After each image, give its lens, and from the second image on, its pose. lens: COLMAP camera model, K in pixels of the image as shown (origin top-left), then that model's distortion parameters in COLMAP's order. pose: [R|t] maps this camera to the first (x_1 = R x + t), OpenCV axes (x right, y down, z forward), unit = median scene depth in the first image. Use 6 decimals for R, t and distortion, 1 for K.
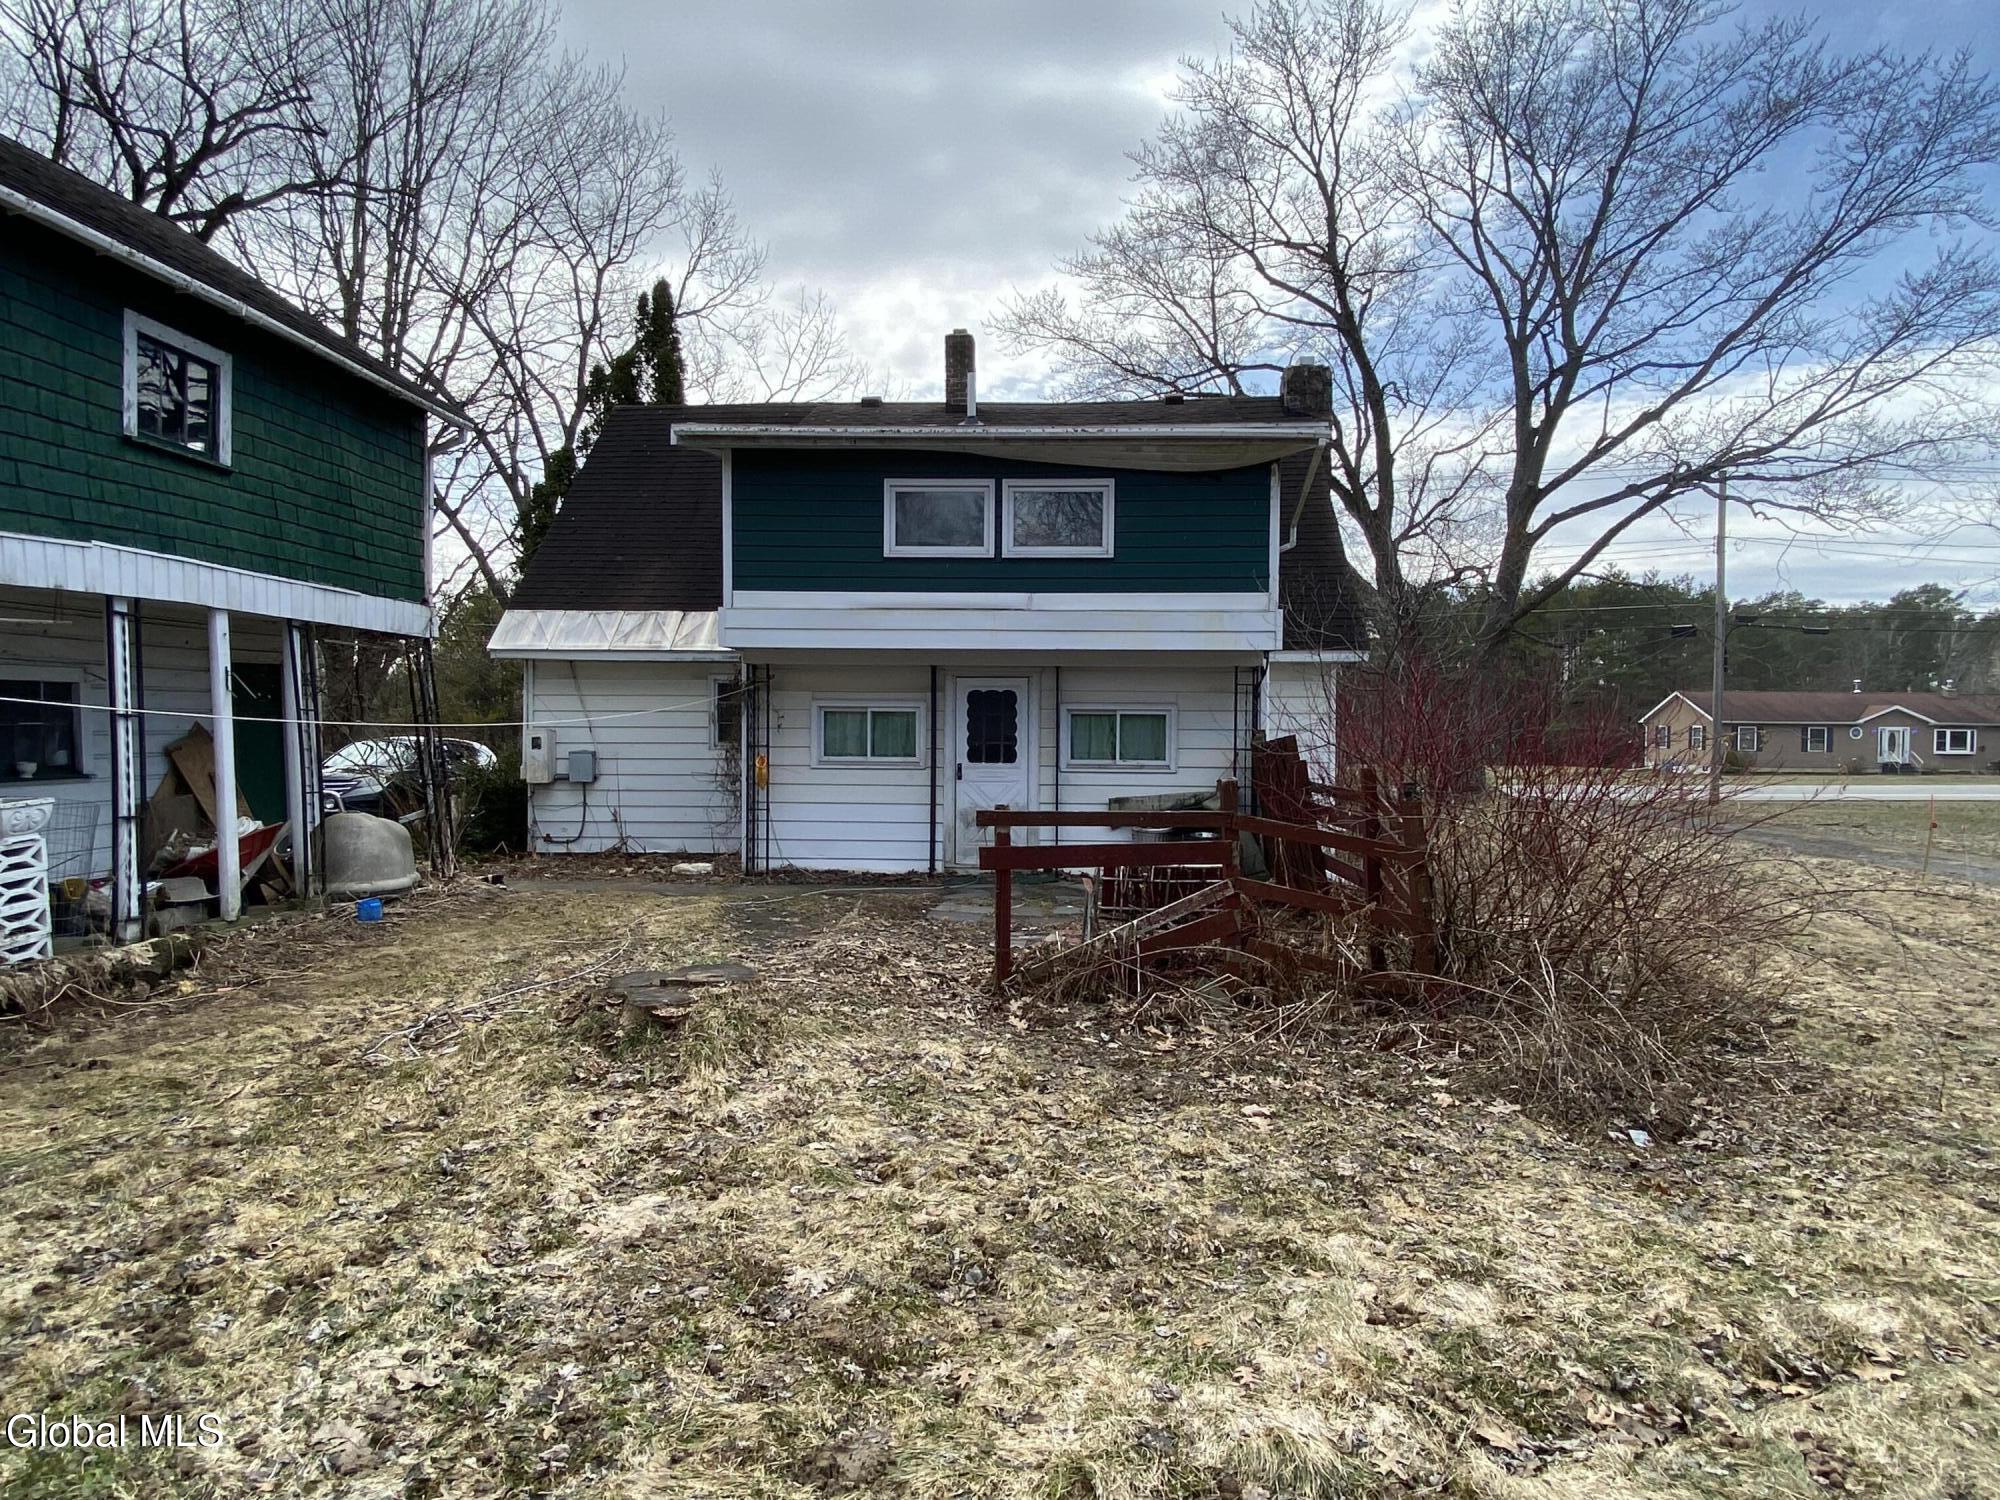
lens RADIAL K [[1131.1, 0, 998.8], [0, 1131.1, 750.9], [0, 0, 1]] dist [0.001969, -0.000898]
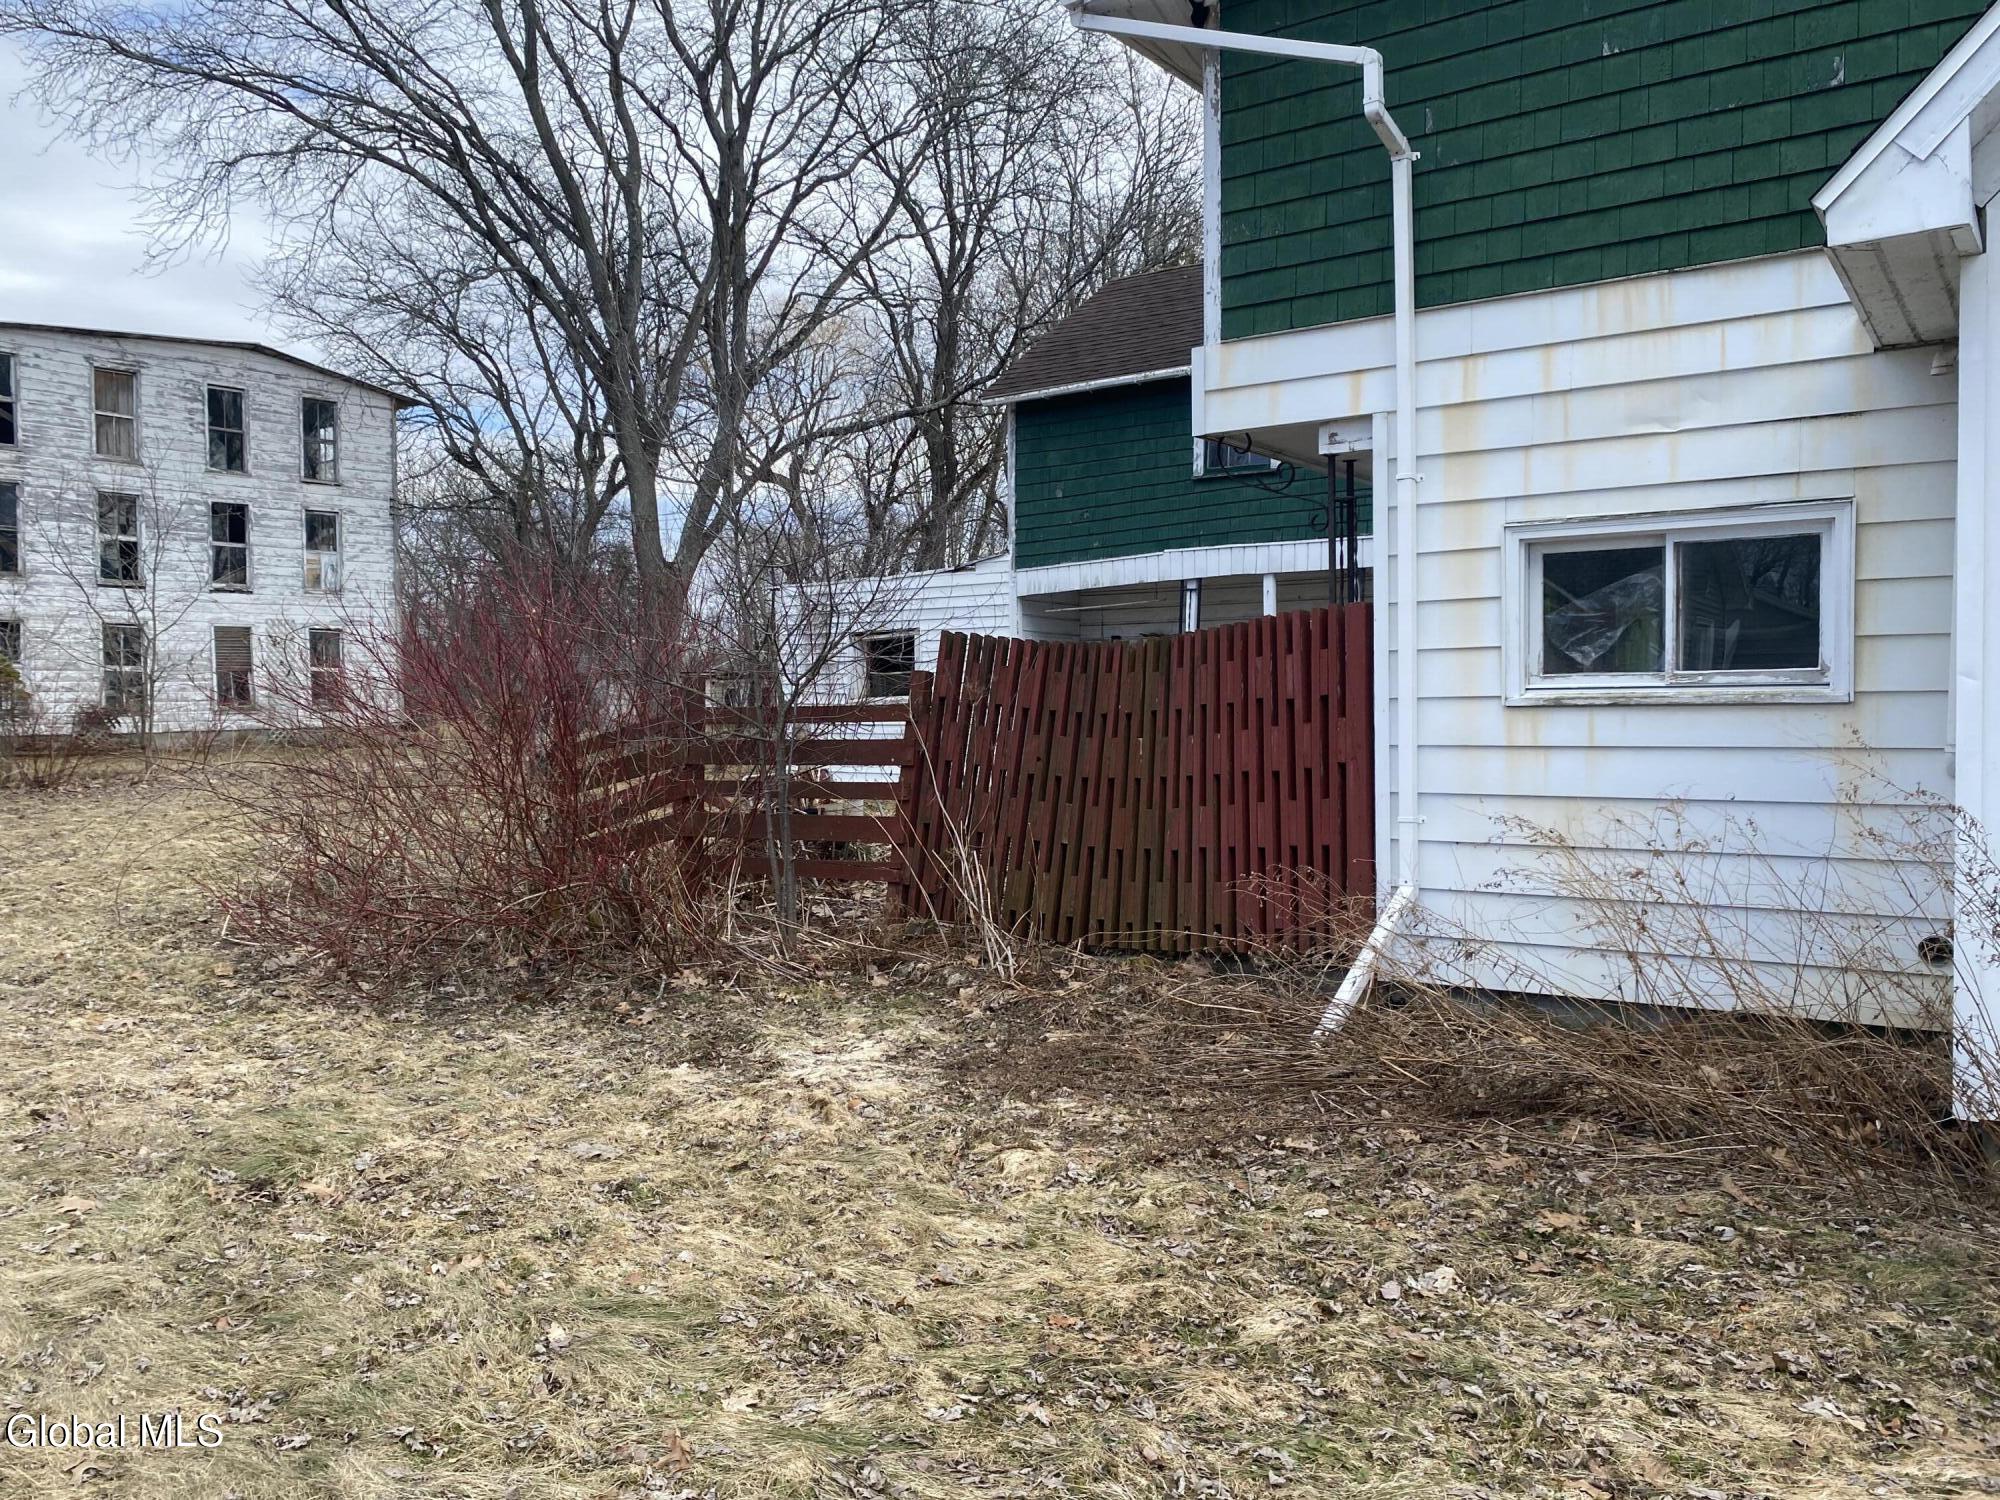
lens RADIAL K [[1522.7, 0, 996.7], [0, 1522.7, 750.5], [0, 0, 1]] dist [0.009789, 0.000440]
pose [[-0.523554, 0.007258, -0.851961, 1.074927], [-0.021673, 0.999527, 0.021833, 0.058648], [0.851717, 0.029895, -0.523149, 1.688899]]
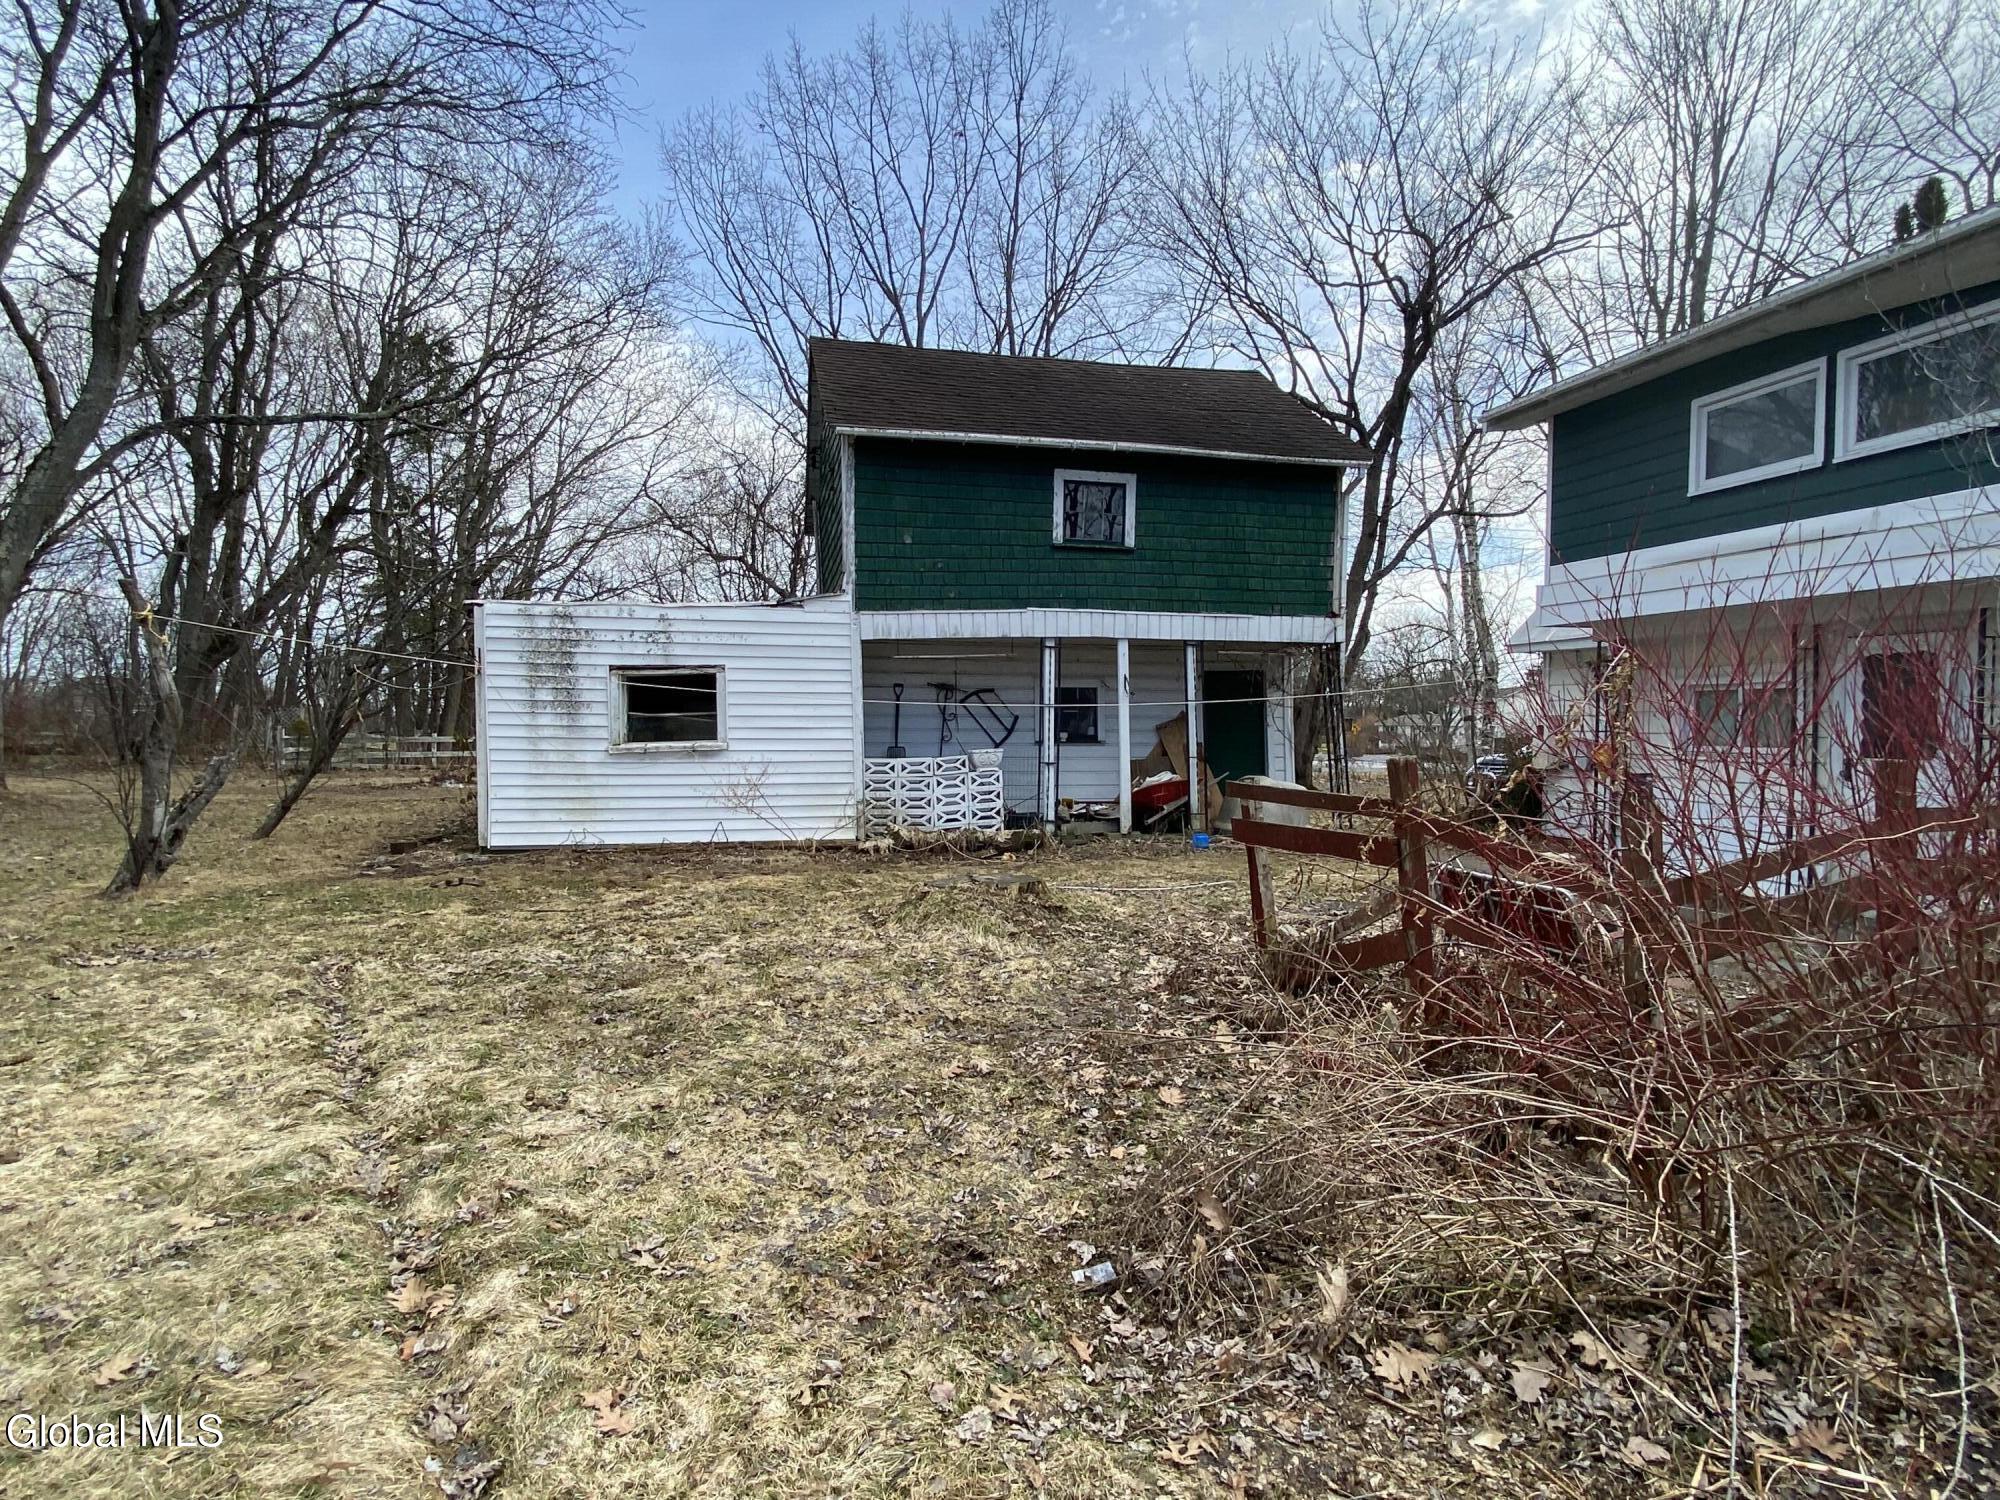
lens RADIAL K [[996.7, 0, 1001.6], [0, 996.7, 757.2], [0, 0, 1]] dist [-0.000603, -0.000625]
pose [[0.292682, 0.026746, -0.955836, 0.600813], [-0.021693, 0.999537, 0.021326, 0.015809], [0.955964, 0.014493, 0.293126, 0.426991]]
